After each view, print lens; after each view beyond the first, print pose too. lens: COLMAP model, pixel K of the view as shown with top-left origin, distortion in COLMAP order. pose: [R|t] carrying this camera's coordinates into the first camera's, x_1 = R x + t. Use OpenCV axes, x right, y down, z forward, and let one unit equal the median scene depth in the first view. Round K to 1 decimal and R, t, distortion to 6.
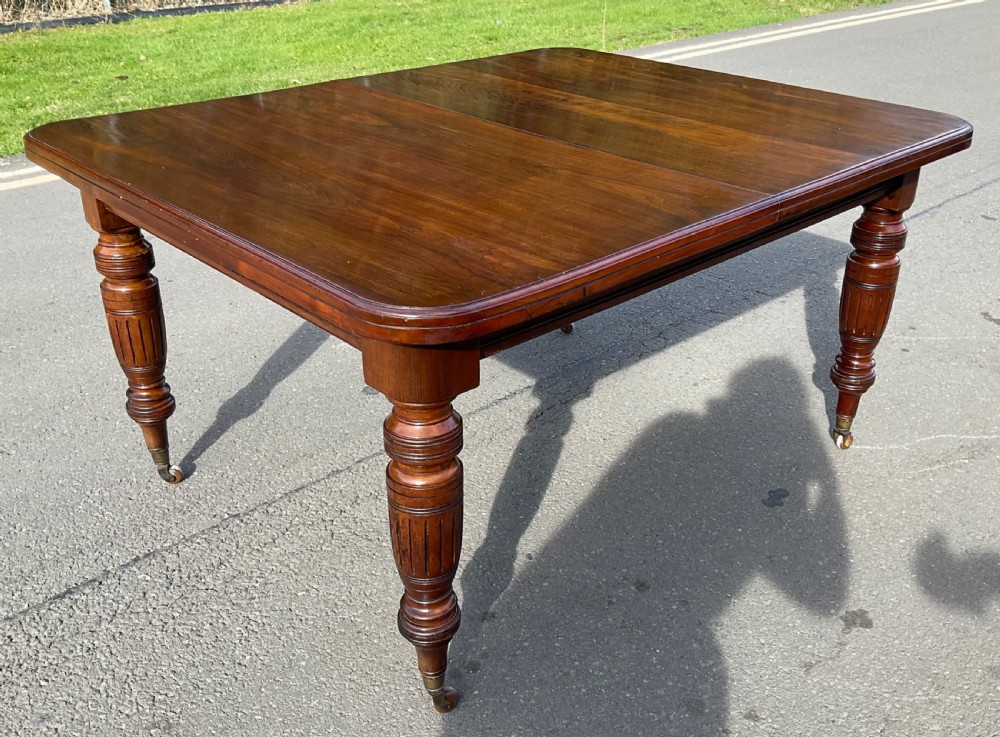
lens RADIAL K [[997.2, 0, 523.1], [0, 997.2, 402.1], [0, 0, 1]] dist [0.012437, 0.000000]
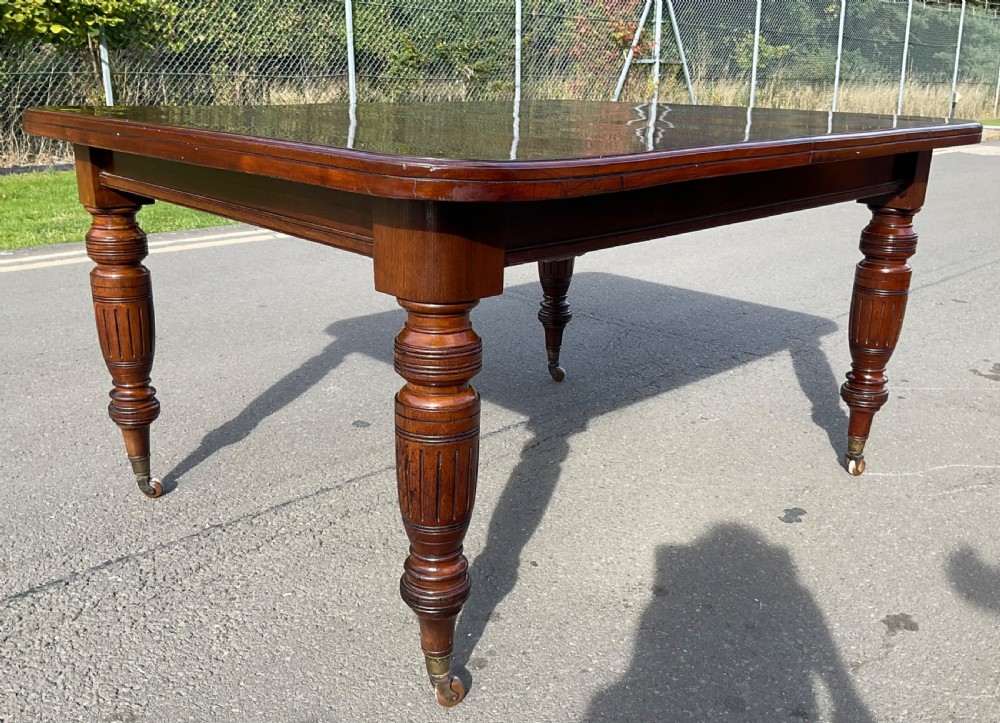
lens RADIAL K [[936.5, 0, 491.7], [0, 936.5, 409.8], [0, 0, 1]] dist [0.003610, 0.000000]
pose [[0.999962, 0.007460, 0.004508, -0.040573], [-0.006705, 0.988791, -0.149153, 0.152001], [-0.005571, 0.149117, 0.988804, 0.129906]]
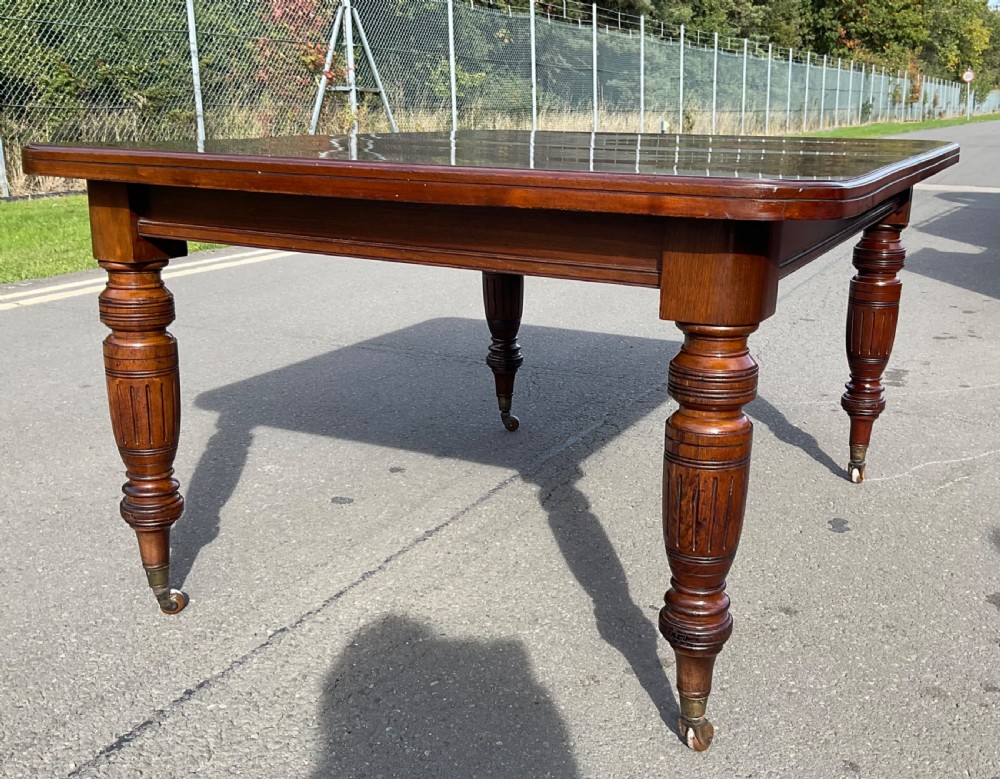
lens RADIAL K [[1086.2, 0, 539.7], [0, 1086.2, 415.0], [0, 0, 1]] dist [0.010744, 0.000000]
pose [[0.930831, -0.095180, 0.352839, -0.431578], [0.168493, 0.968521, -0.183241, 0.157513], [-0.324291, 0.230017, 0.917566, 0.125603]]
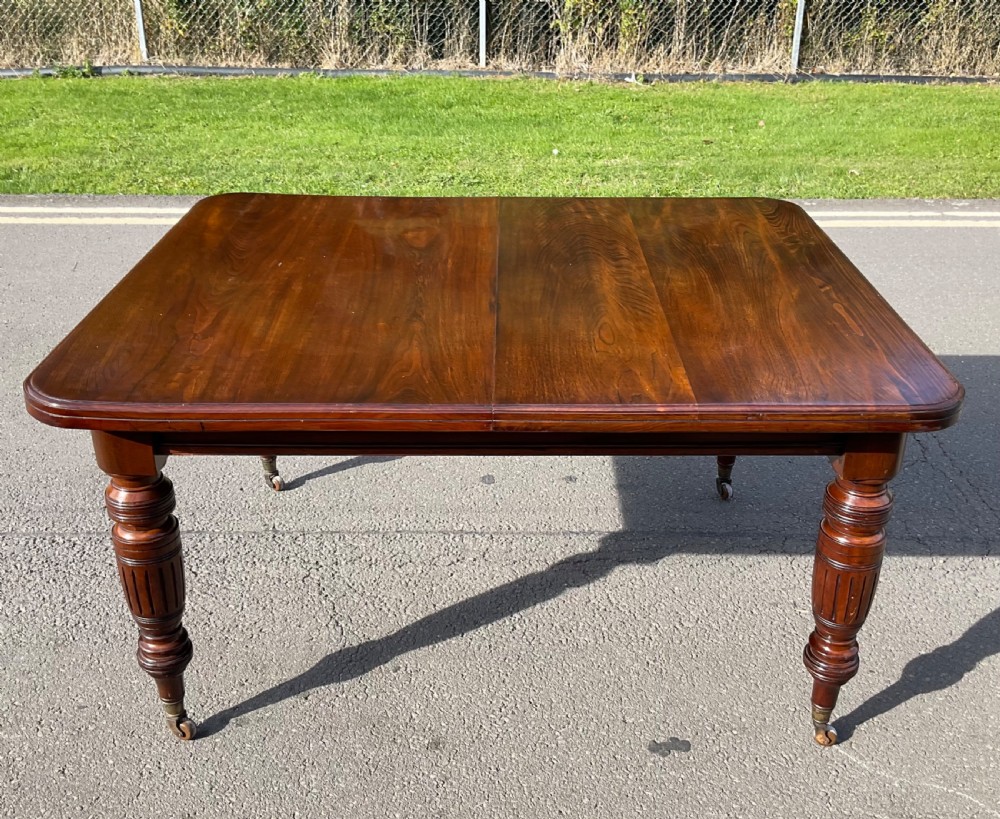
lens RADIAL K [[1057.9, 0, 514.8], [0, 1057.9, 422.1], [0, 0, 1]] dist [0.017366, 0.000000]
pose [[0.729700, 0.309974, -0.609471, 0.729620], [-0.334164, 0.939311, 0.077646, -0.226345], [0.596551, 0.147005, 0.788997, 0.174089]]
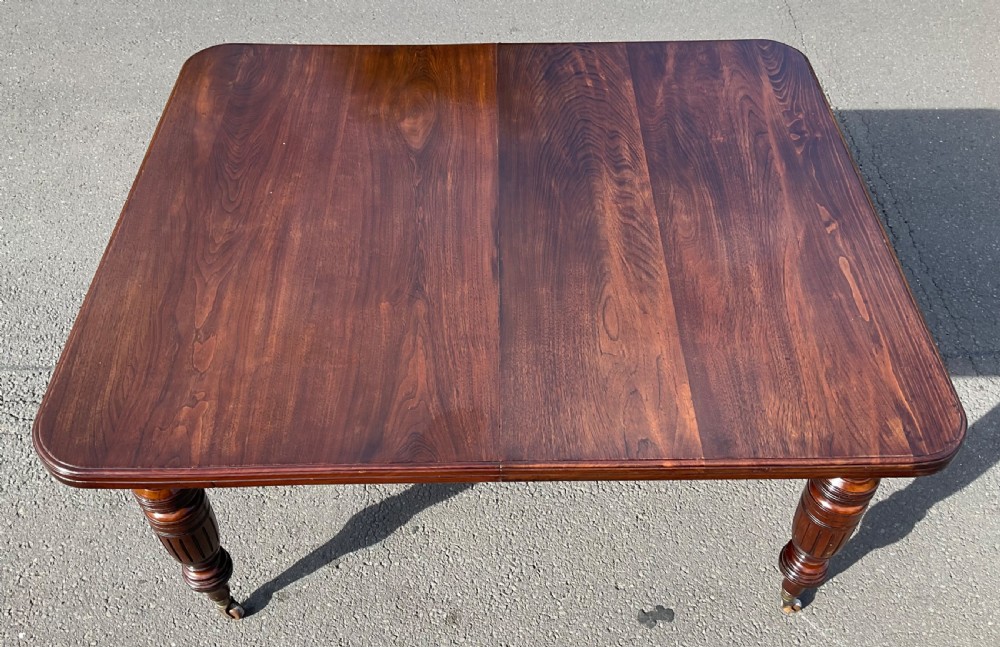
lens RADIAL K [[896.6, 0, 514.0], [0, 896.6, 296.3], [0, 0, 1]] dist [0.030430, -0.054909]
pose [[0.739398, 0.483663, -0.468359, 0.482550], [-0.322309, 0.865040, 0.384477, -0.559003], [0.591107, -0.133325, 0.795498, 0.277130]]
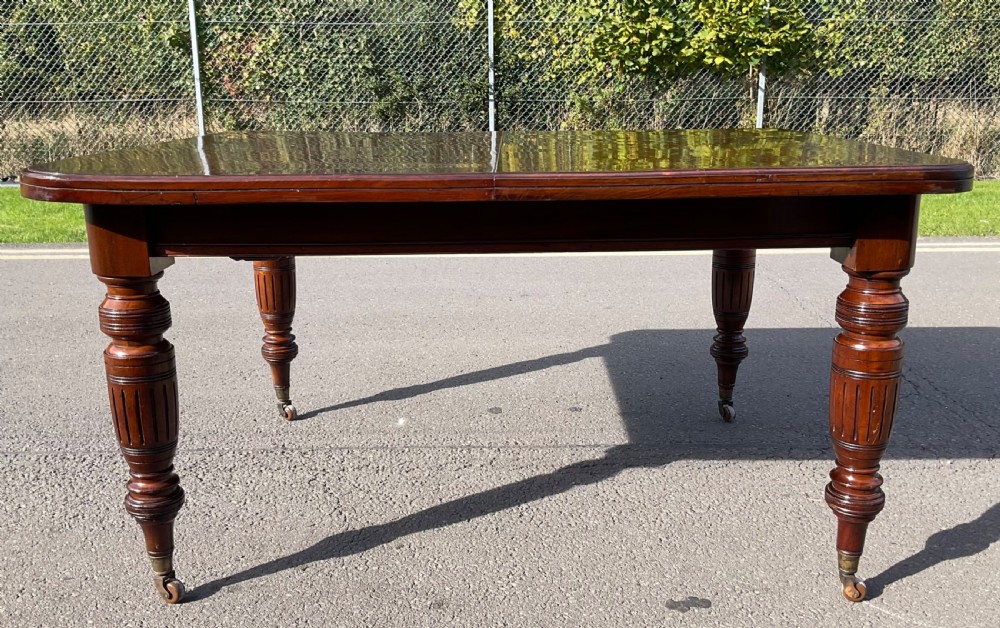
lens RADIAL K [[927.1, 0, 519.3], [0, 927.1, 339.7], [0, 0, 1]] dist [0.008299, 0.000000]
pose [[0.730157, 0.173617, -0.660854, 0.712305], [-0.321545, 0.940700, -0.108128, 0.022615], [0.602893, 0.291445, 0.742684, 0.338815]]
